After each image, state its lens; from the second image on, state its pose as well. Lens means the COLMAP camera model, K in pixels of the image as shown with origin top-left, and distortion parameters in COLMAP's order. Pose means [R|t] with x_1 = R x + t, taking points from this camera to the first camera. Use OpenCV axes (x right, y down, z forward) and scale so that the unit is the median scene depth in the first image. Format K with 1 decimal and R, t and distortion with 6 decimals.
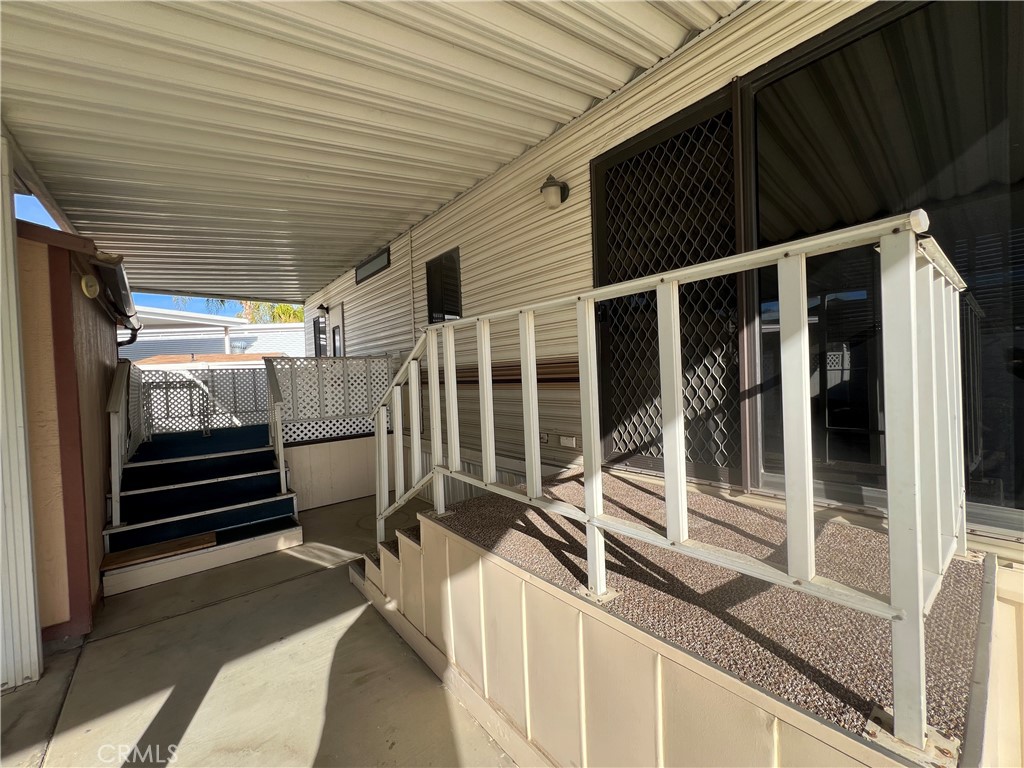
lens RADIAL K [[415.3, 0, 510.6], [0, 415.3, 384.8], [0, 0, 1]] dist [-0.002087, 0.000095]
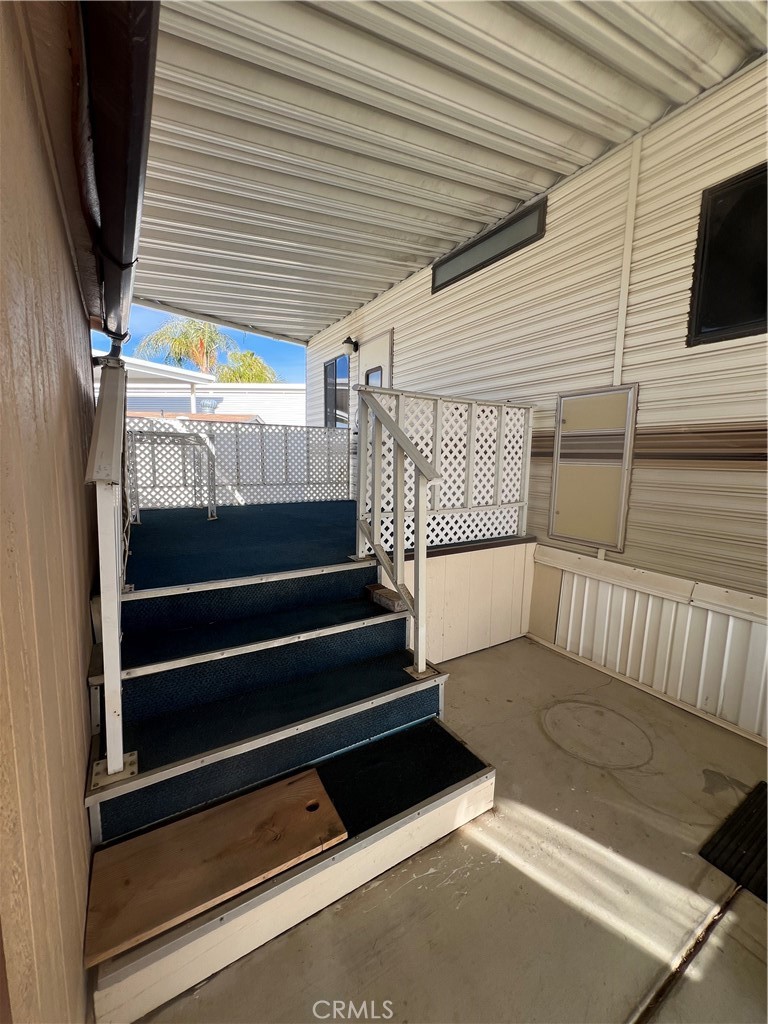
lens RADIAL K [[415.3, 0, 384.0], [0, 415.3, 512.0], [0, 0, 1]] dist [-0.002087, 0.000095]
pose [[0.989702, 0.074080, -0.122486, -0.370760], [-0.060558, 0.992012, 0.110656, 0.021237], [0.129705, -0.102099, 0.986282, 0.371205]]
